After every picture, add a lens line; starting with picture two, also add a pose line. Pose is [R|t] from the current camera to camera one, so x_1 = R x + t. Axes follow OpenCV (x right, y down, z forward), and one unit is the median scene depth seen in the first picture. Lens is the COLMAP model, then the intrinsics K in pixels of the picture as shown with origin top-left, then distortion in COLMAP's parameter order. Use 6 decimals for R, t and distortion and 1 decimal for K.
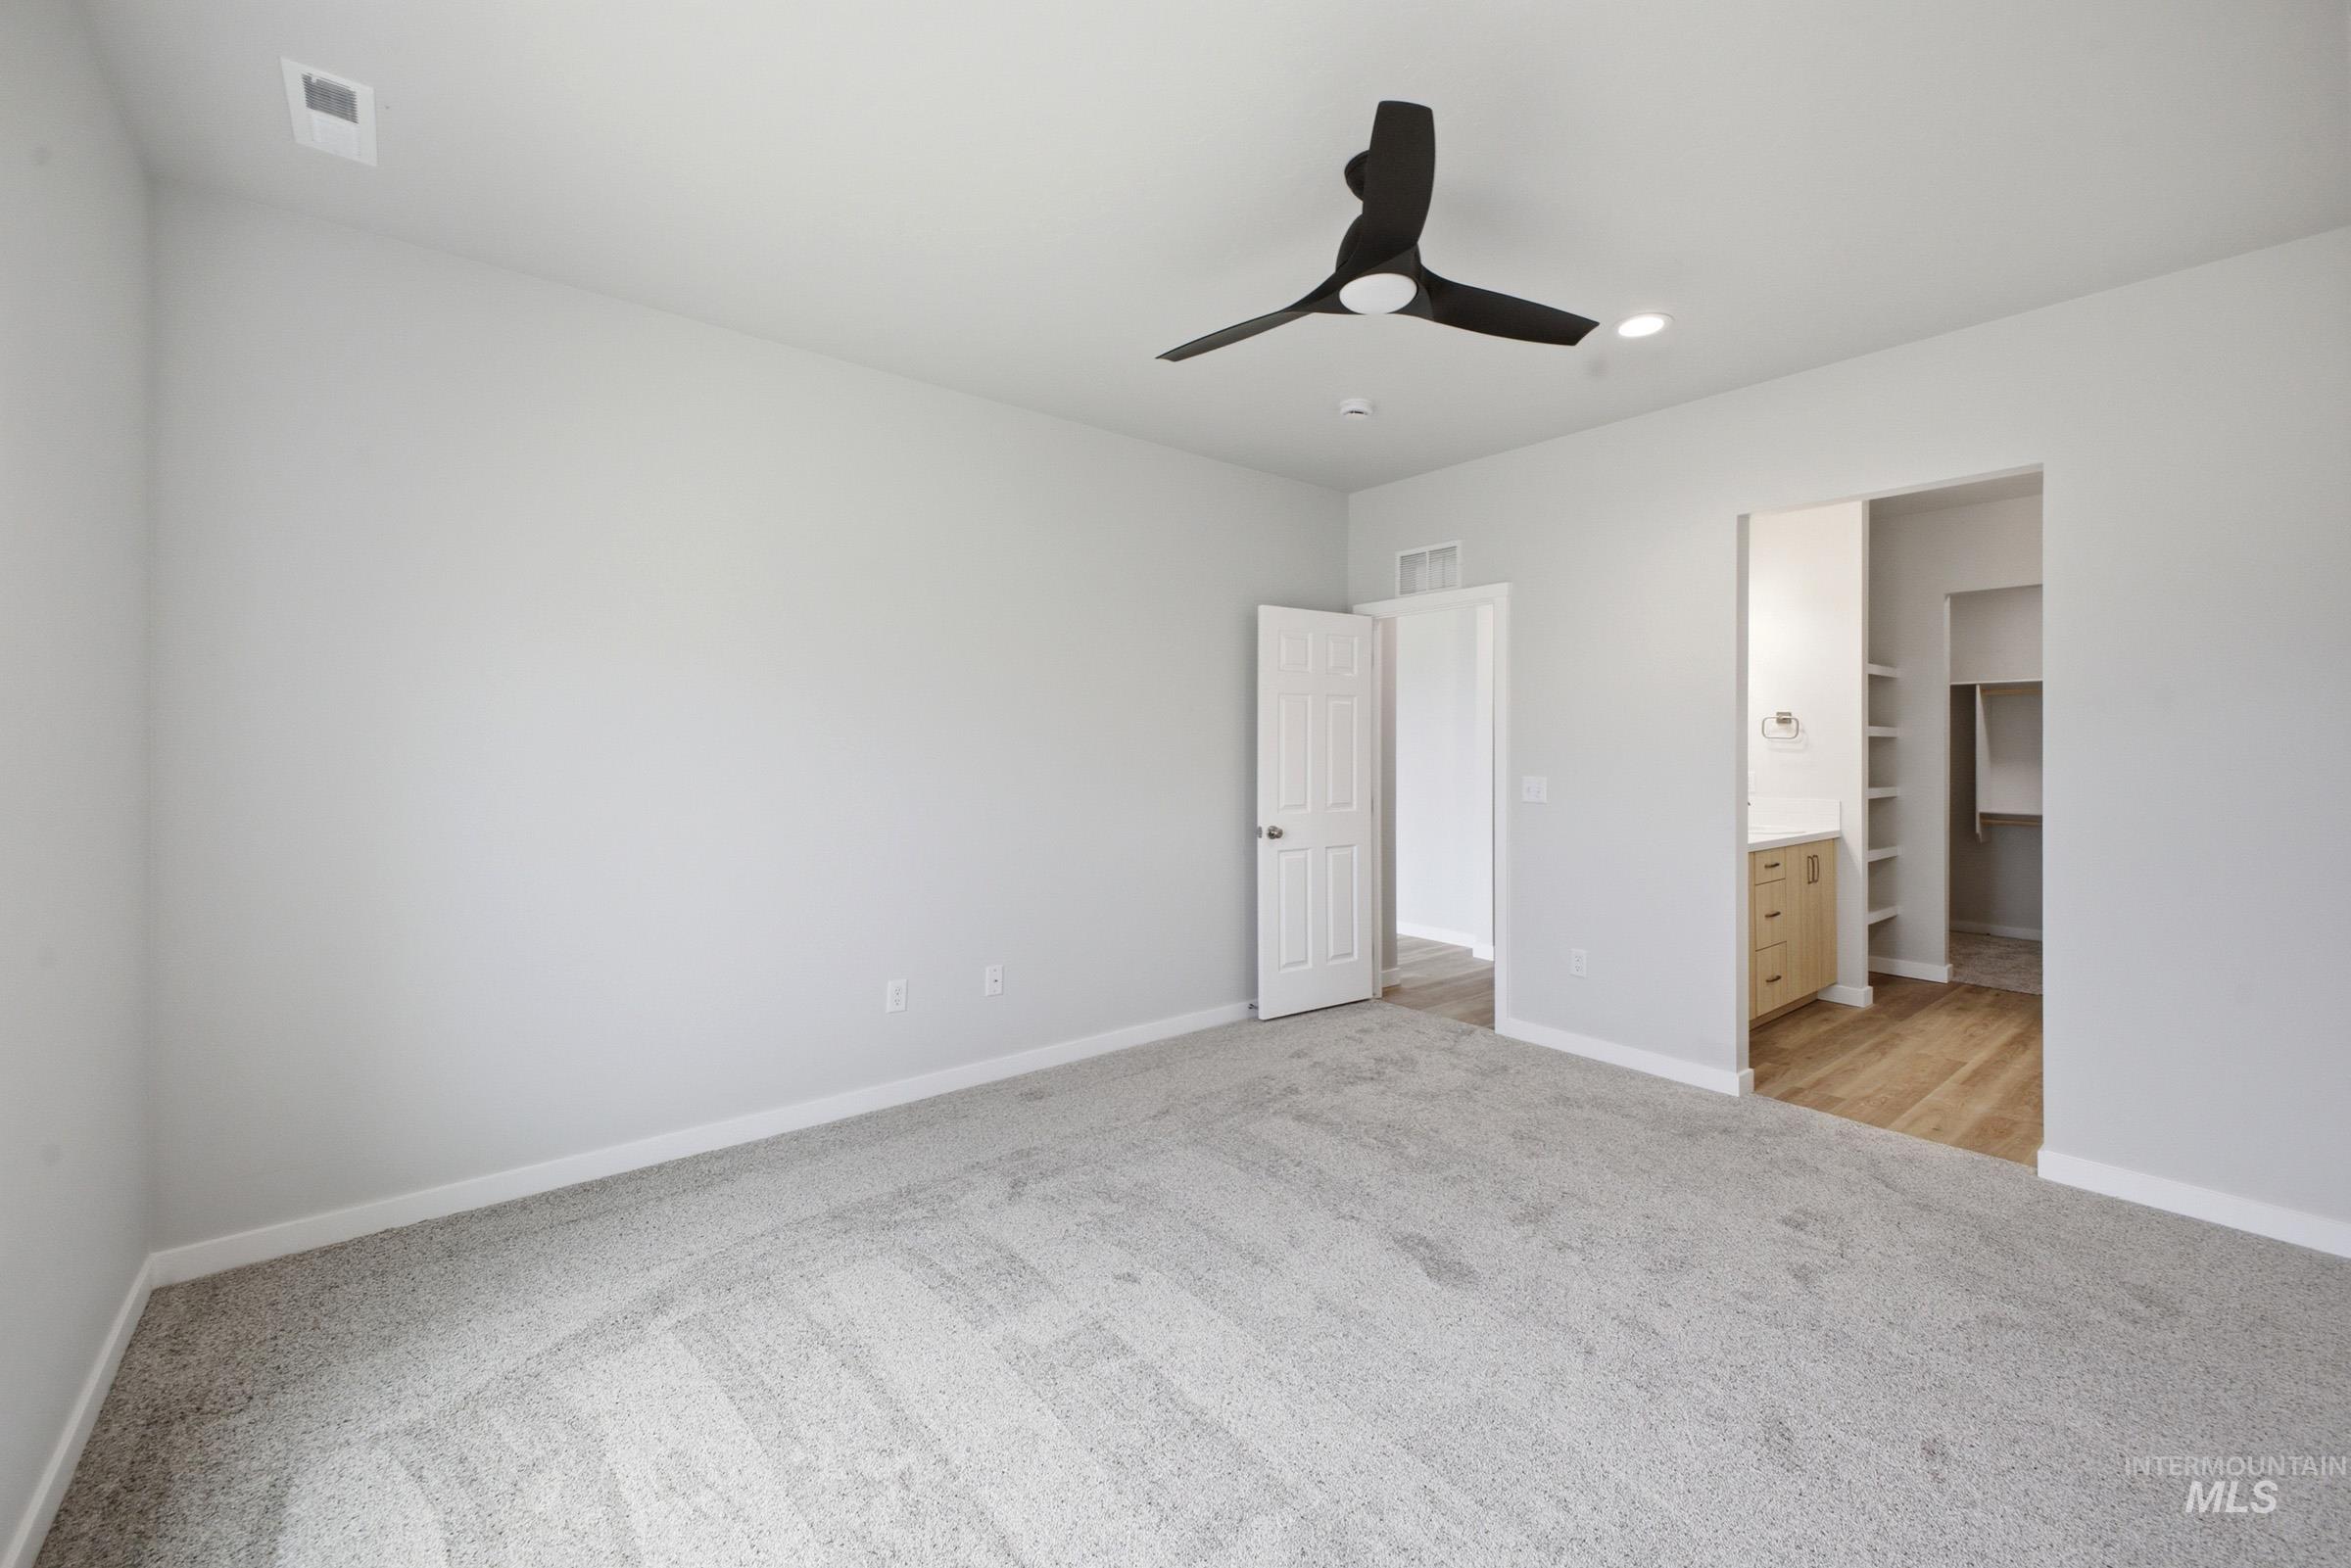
lens RADIAL K [[924.4, 0, 1170.1], [0, 924.4, 777.0], [0, 0, 1]] dist [0.036063, -0.014053]
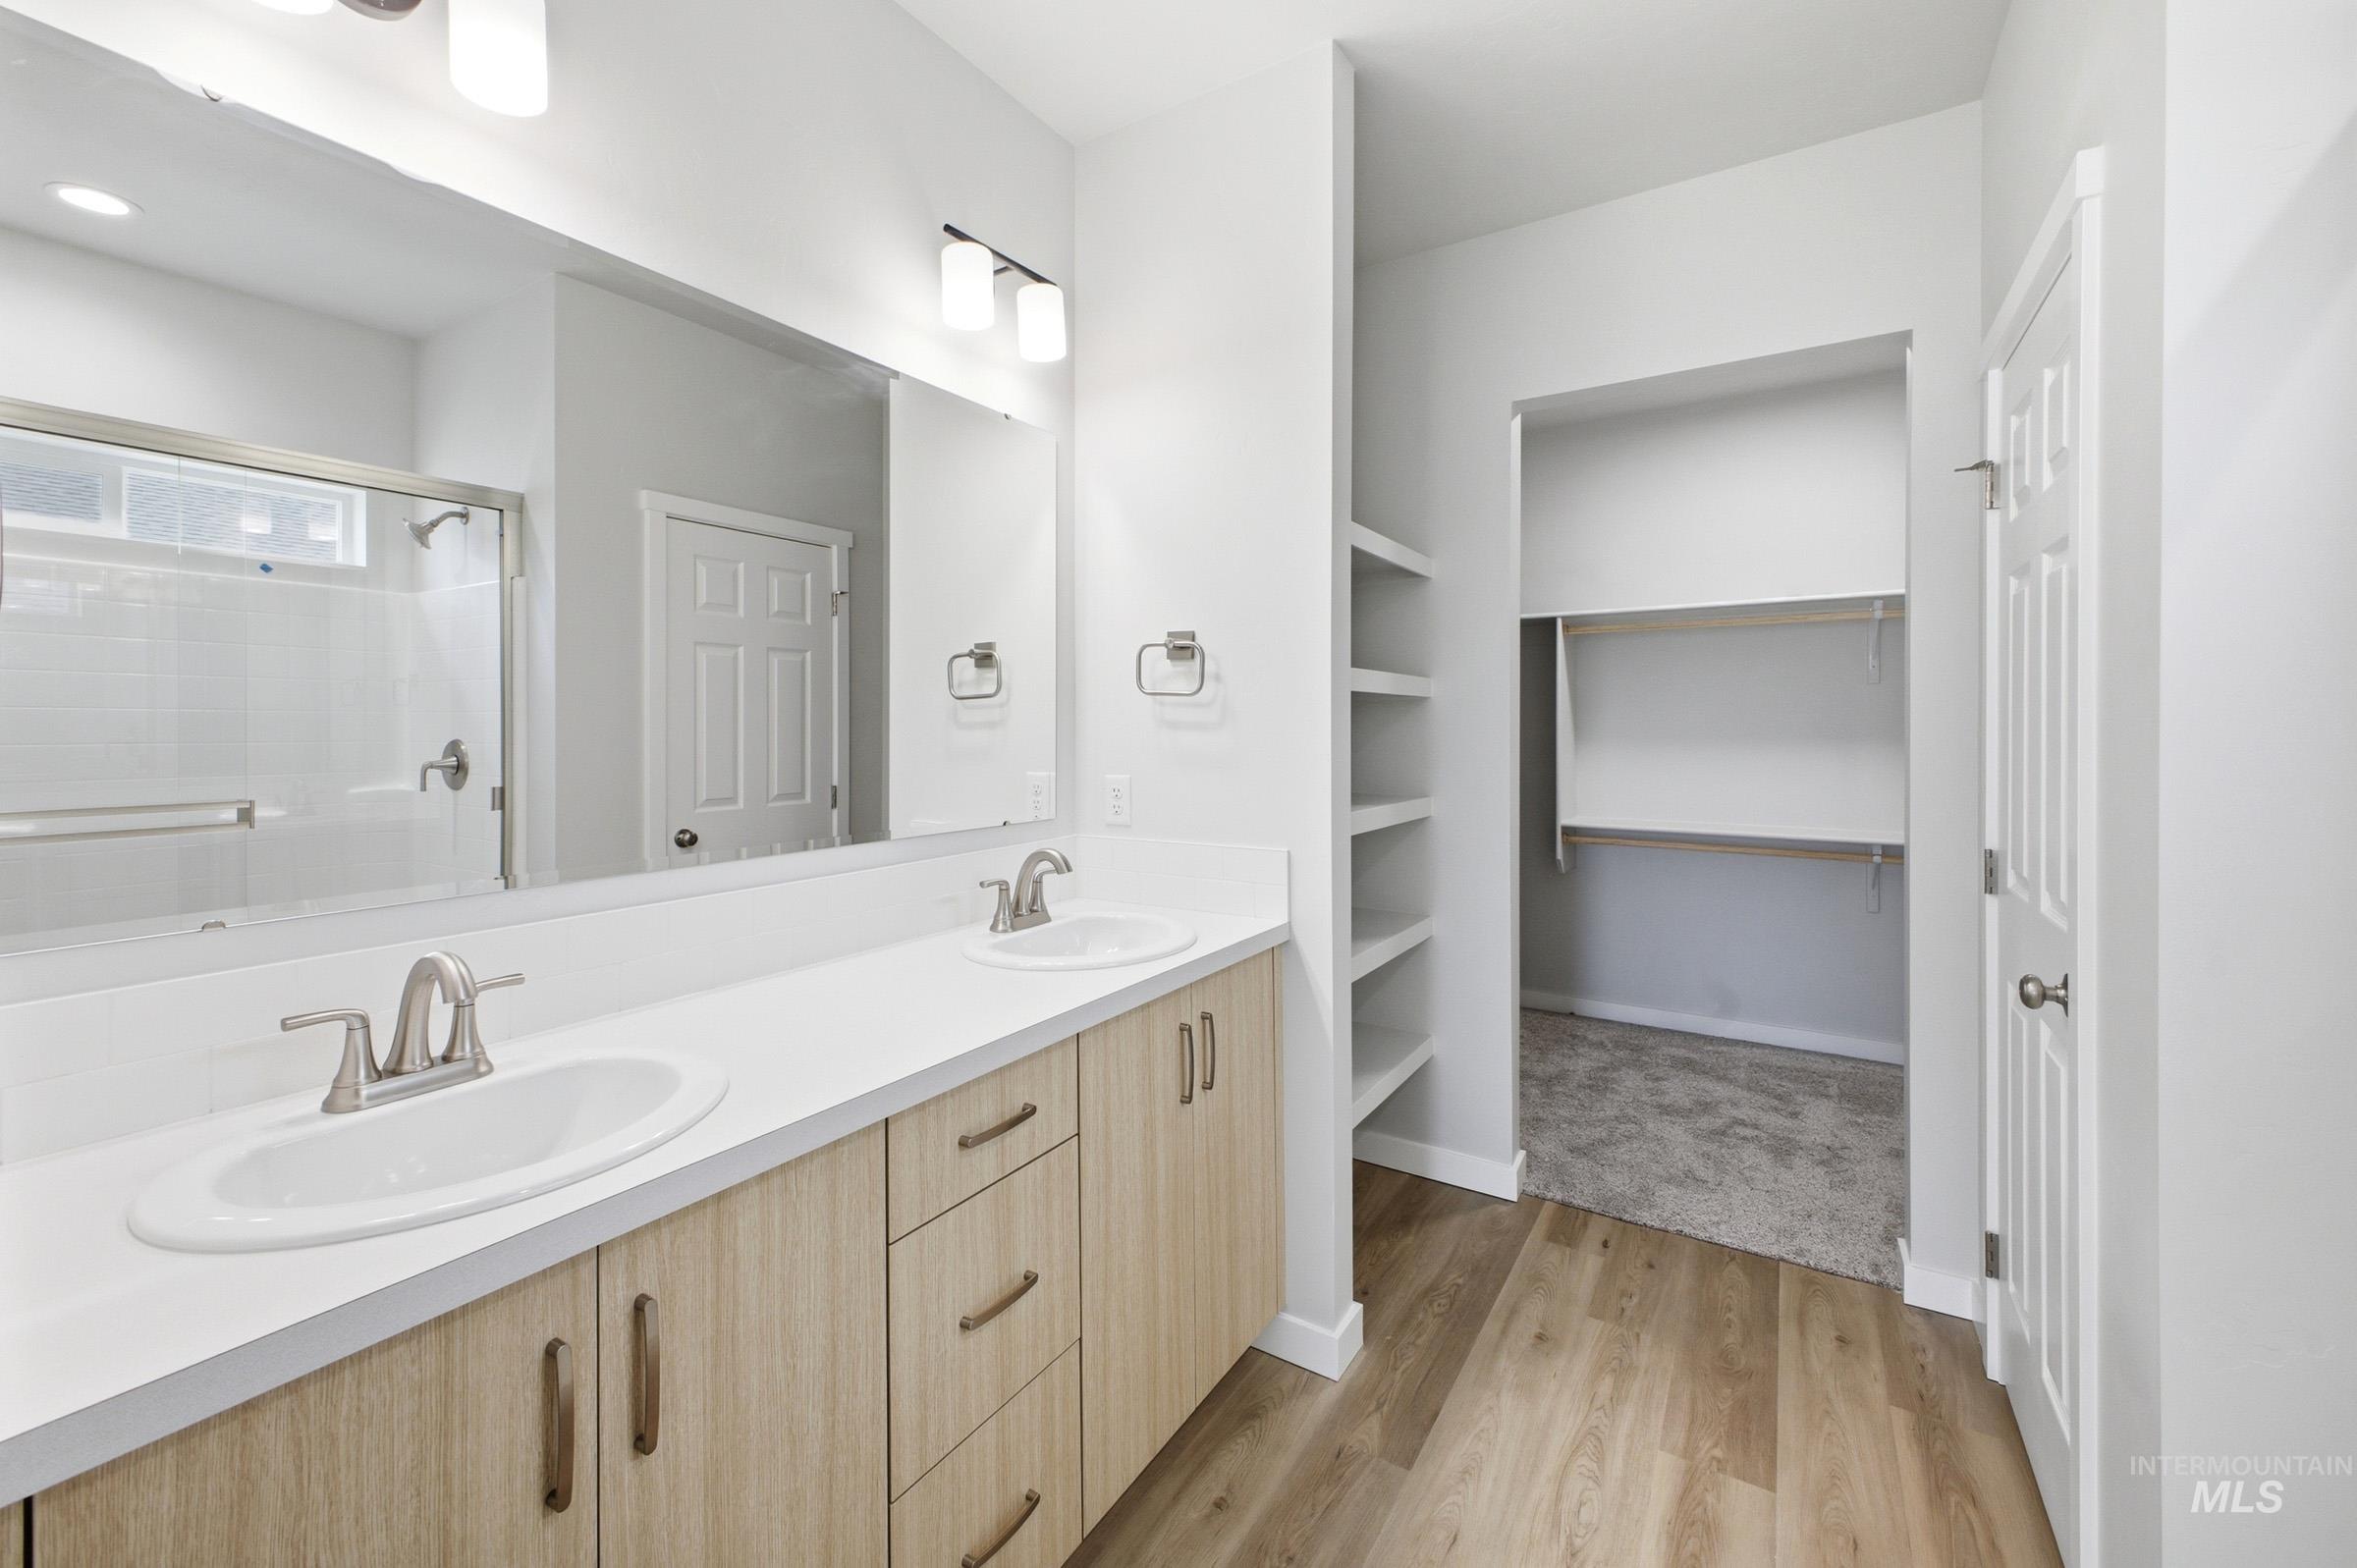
lens RADIAL K [[982.8, 0, 1118.3], [0, 982.8, 753.2], [0, 0, 1]] dist [0.158292, 0.000003]
pose [[0.954185, -0.005169, 0.299173, 0.488885], [0.002590, 0.999956, 0.009016, -0.019126], [-0.299206, -0.007828, 0.954156, 0.576934]]
